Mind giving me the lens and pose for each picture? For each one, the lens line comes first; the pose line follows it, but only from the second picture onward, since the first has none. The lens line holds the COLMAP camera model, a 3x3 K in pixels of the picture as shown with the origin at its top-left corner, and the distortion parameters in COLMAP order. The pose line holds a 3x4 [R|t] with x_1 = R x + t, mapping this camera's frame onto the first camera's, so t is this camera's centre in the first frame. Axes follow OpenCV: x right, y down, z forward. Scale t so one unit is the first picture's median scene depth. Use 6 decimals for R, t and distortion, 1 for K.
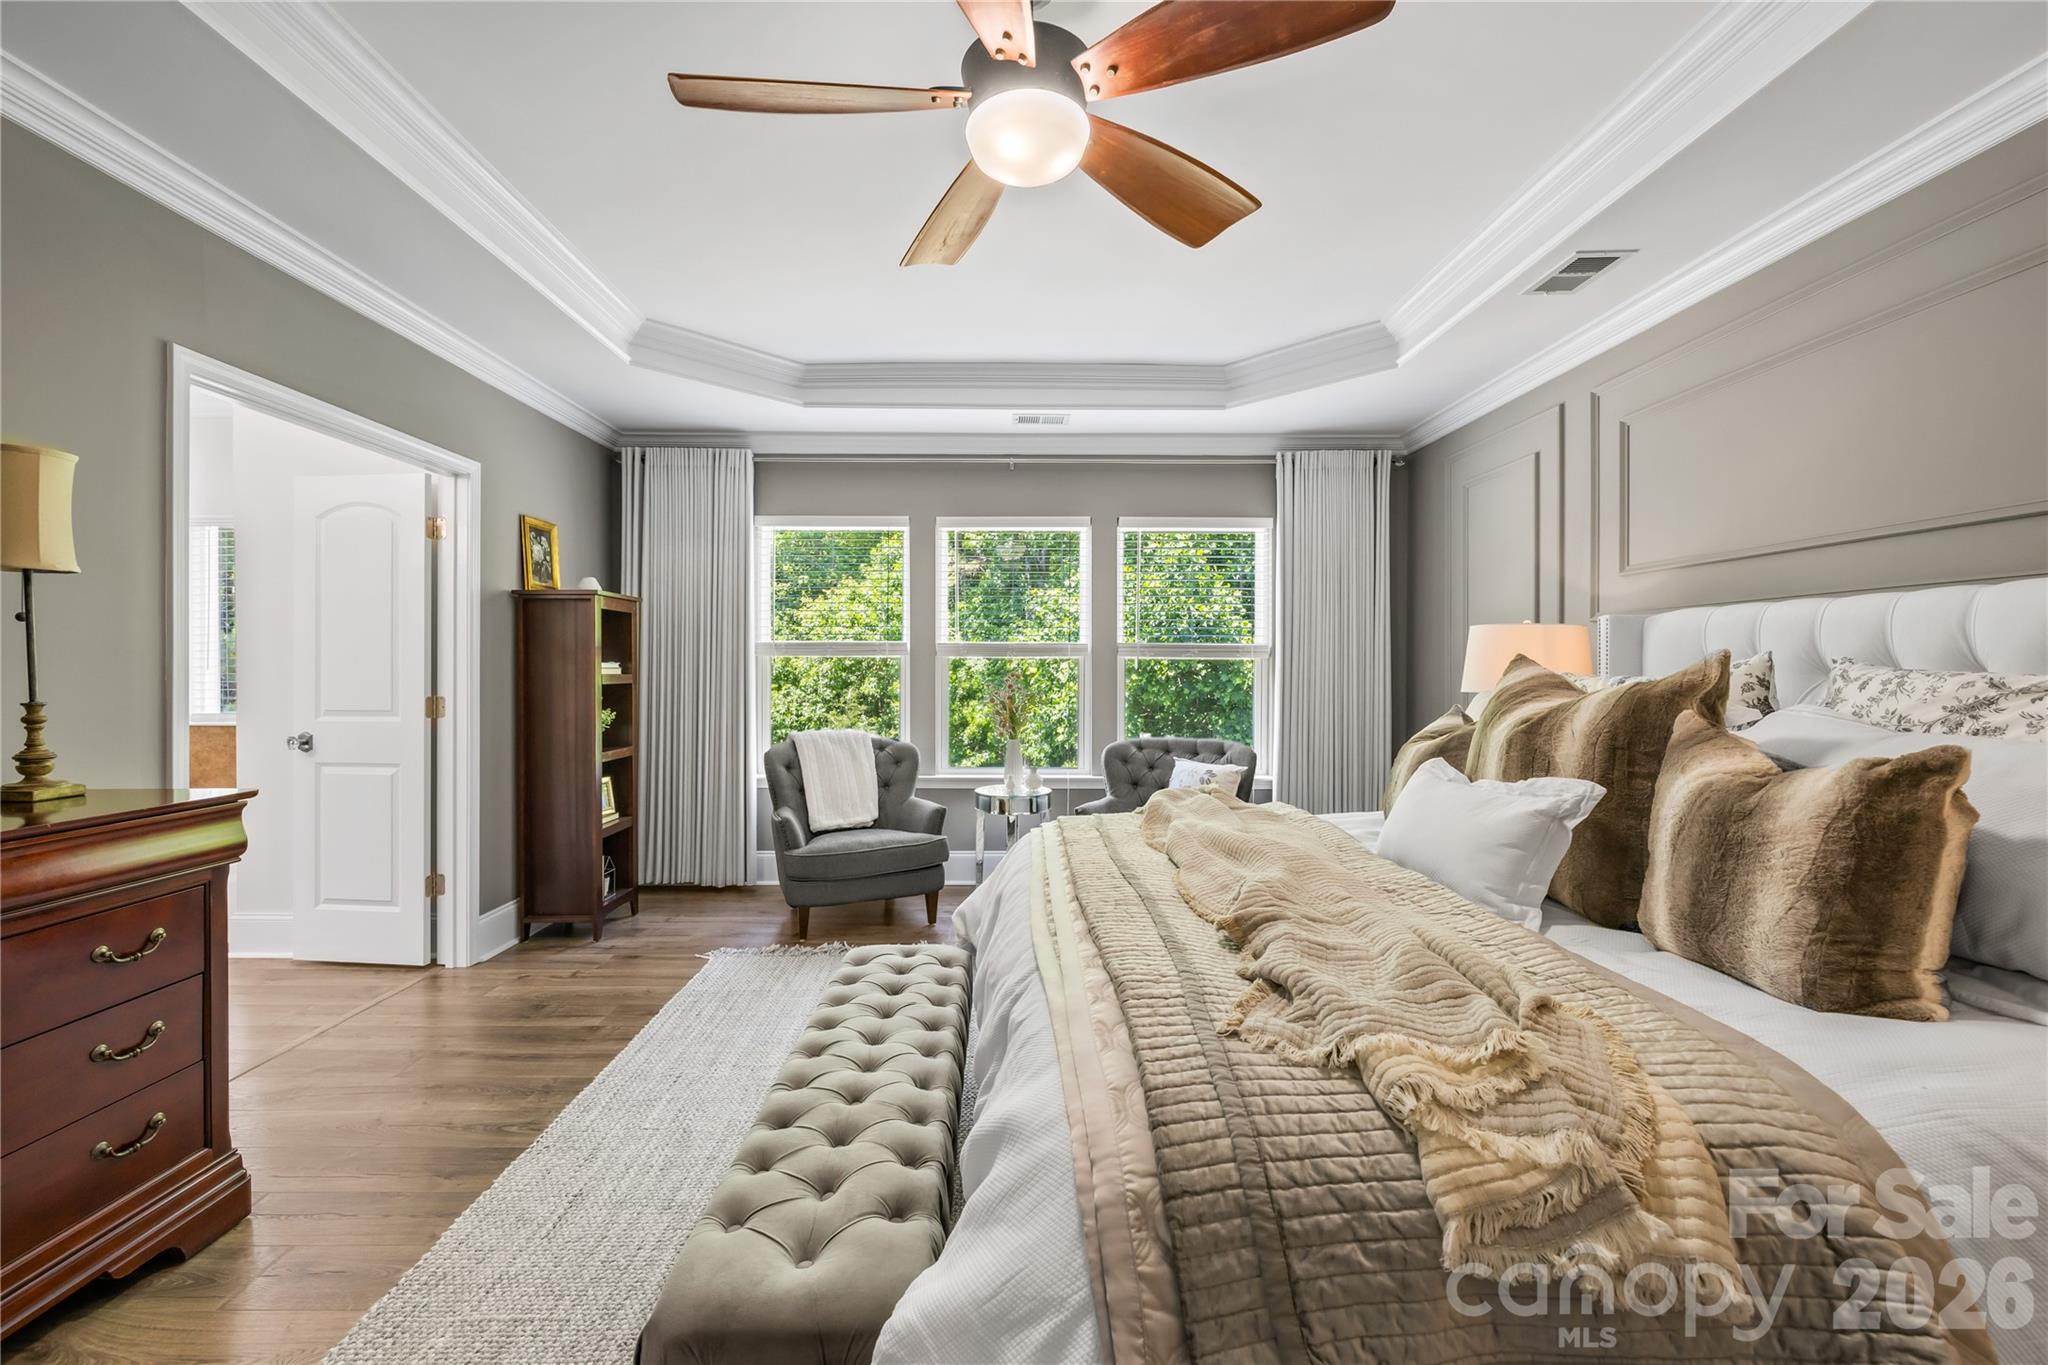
lens RADIAL K [[863.9, 0, 1022.1], [0, 863.9, 675.9], [0, 0, 1]] dist [-0.001631, -0.000175]
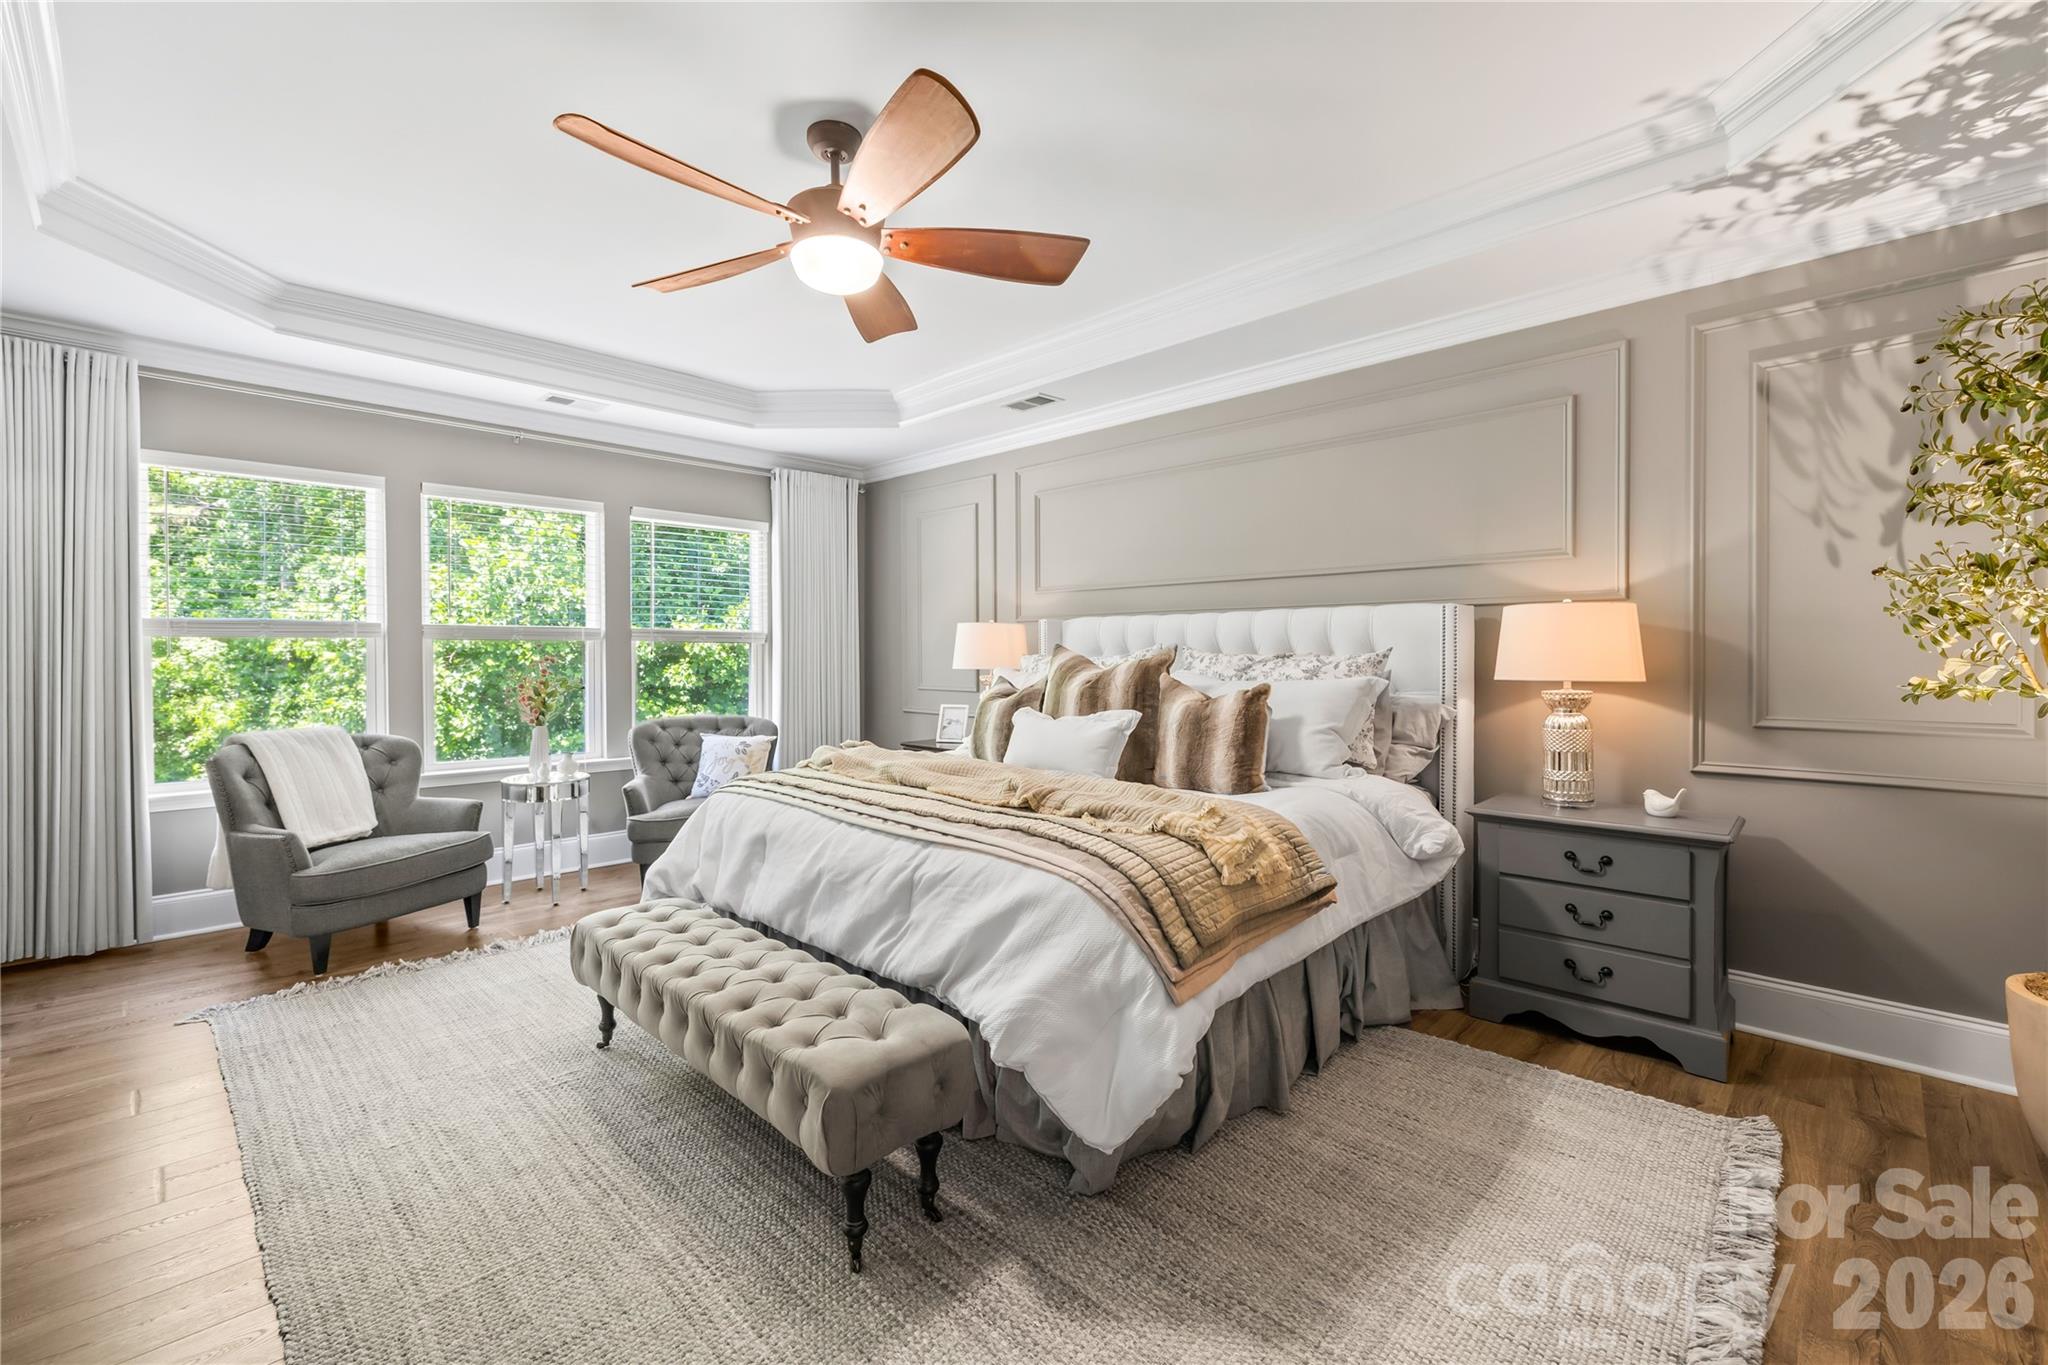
lens RADIAL K [[863.9, 0, 1029.4], [0, 863.9, 662.6], [0, 0, 1]] dist [-0.001631, -0.000175]
pose [[0.706242, -0.008504, 0.707920, -0.332176], [0.006660, 0.999963, 0.005369, 0.000932], [-0.707940, 0.000923, 0.706272, -0.078819]]
